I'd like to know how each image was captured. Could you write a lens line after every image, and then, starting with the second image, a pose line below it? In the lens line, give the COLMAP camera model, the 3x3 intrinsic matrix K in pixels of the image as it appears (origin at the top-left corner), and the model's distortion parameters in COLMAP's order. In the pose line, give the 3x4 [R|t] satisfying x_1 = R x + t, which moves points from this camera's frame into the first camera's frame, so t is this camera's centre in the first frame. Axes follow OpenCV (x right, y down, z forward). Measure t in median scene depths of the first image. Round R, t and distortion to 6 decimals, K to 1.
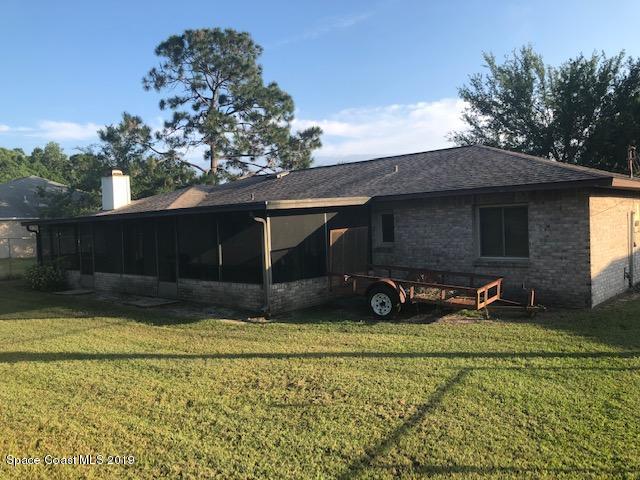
lens RADIAL K [[524.6, 0, 324.2], [0, 524.6, 238.8], [0, 0, 1]] dist [0.041178, -0.058254]
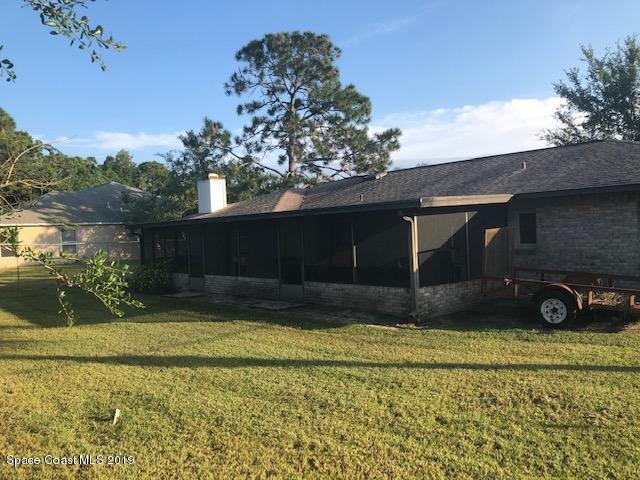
lens RADIAL K [[524.6, 0, 324.1], [0, 524.6, 239.6], [0, 0, 1]] dist [0.041178, -0.058254]
pose [[0.996147, -0.001101, -0.087694, -0.121976], [0.000195, 0.999946, -0.010343, 0.006874], [0.087700, 0.010286, 0.996094, 0.035019]]
